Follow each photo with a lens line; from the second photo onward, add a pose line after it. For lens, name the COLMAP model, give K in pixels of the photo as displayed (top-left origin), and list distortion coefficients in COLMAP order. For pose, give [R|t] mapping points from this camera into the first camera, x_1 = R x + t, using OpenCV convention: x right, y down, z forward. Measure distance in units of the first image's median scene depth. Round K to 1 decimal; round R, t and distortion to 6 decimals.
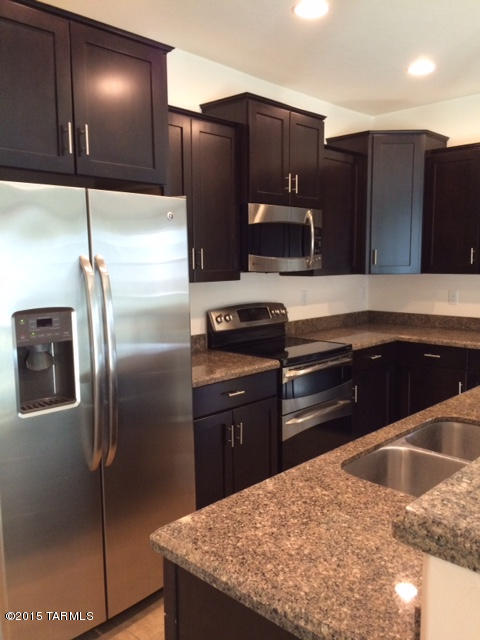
lens RADIAL K [[541.9, 0, 240.0], [0, 541.9, 320.0], [0, 0, 1]] dist [0.001489, 0.000981]
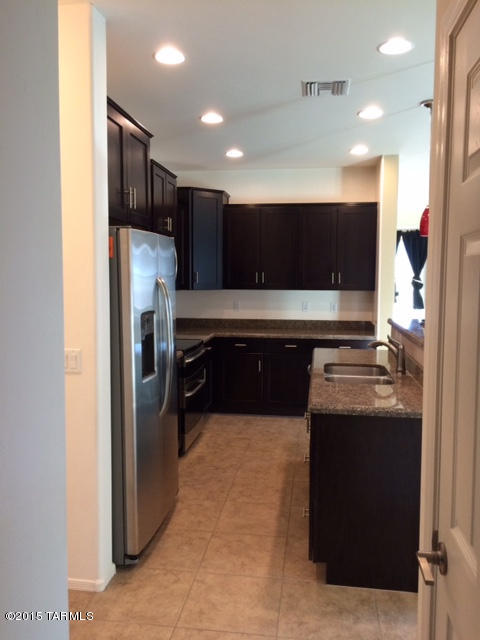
lens RADIAL K [[541.9, 0, 240.0], [0, 541.9, 320.0], [0, 0, 1]] dist [0.001489, 0.000981]
pose [[0.809130, -0.033752, 0.586660, -0.477055], [0.052039, 0.998542, -0.014324, 0.017759], [-0.585321, 0.042119, 0.809707, -0.180067]]
